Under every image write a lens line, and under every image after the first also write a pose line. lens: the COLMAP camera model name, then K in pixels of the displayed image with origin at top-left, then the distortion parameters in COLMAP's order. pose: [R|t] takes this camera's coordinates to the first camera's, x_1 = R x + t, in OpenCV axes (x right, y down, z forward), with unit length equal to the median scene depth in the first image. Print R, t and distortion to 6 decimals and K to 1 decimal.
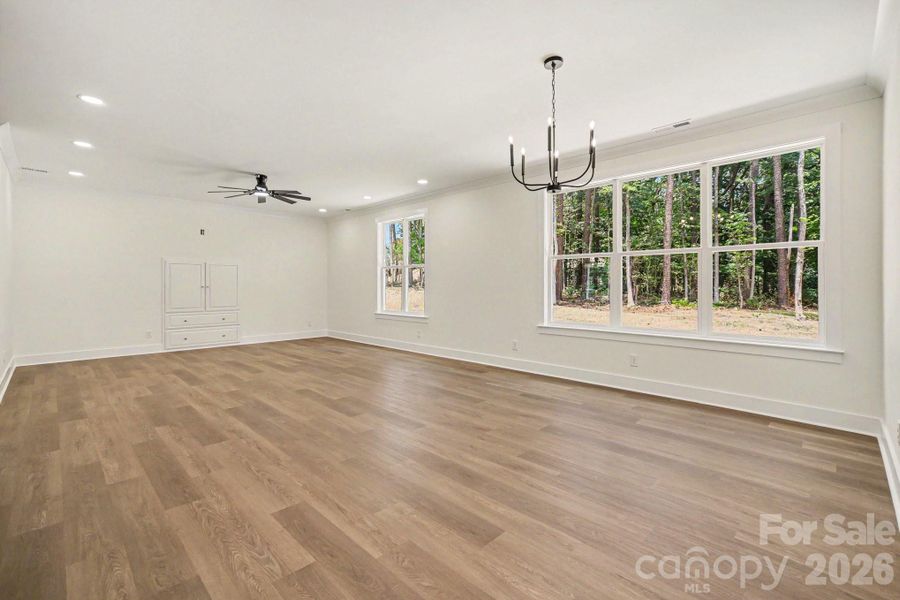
lens RADIAL K [[396.3, 0, 445.2], [0, 396.3, 288.5], [0, 0, 1]] dist [0.000283, 0.000426]
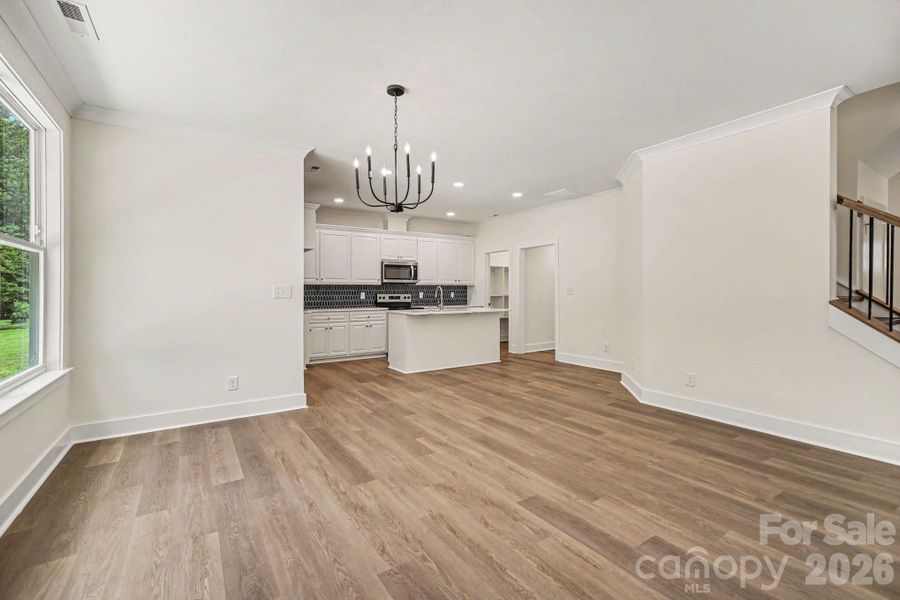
lens RADIAL K [[396.3, 0, 445.2], [0, 396.3, 288.5], [0, 0, 1]] dist [0.000283, 0.000426]
pose [[-0.977638, -0.000979, 0.210294, -0.088430], [-0.001925, 0.999989, -0.004294, -0.037623], [-0.210287, -0.004603, -0.977629, 2.248147]]
